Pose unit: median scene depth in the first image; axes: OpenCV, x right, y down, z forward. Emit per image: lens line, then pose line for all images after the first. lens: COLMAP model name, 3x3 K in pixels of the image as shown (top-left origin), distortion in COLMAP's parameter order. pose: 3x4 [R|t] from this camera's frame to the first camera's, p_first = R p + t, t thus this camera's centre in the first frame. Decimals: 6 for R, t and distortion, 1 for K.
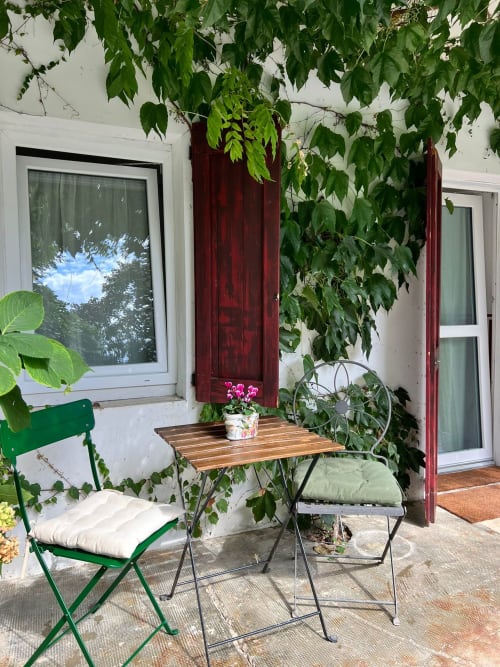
lens RADIAL K [[489.0, 0, 250.0], [0, 489.0, 333.5], [0, 0, 1]] dist [0.063872, -0.065048]
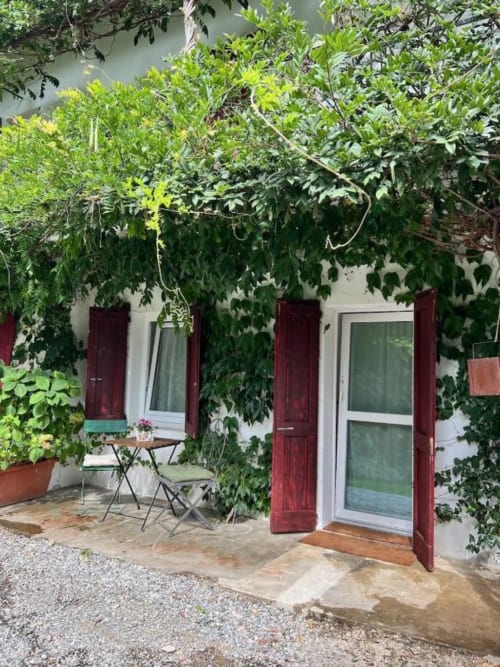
lens RADIAL K [[490.4, 0, 264.9], [0, 490.4, 337.1], [0, 0, 1]] dist [0.058553, -0.067233]
pose [[0.630401, -0.025699, -0.775844, 1.811344], [-0.087897, 0.990661, -0.104235, -0.078873], [0.771277, 0.133904, 0.622255, -0.108901]]
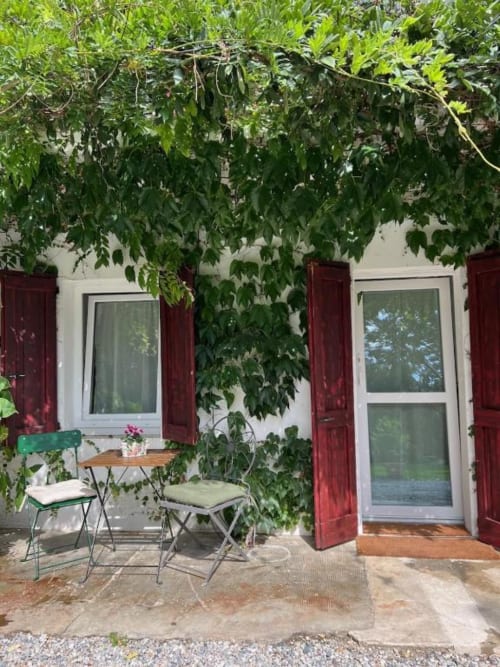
lens RADIAL K [[490.4, 0, 264.9], [0, 490.4, 337.1], [0, 0, 1]] dist [0.058553, -0.067233]
pose [[0.875714, -0.032363, -0.481744, 0.987665], [-0.017493, 0.994970, -0.098639, -0.036546], [0.482513, 0.094806, 0.870743, -0.270814]]
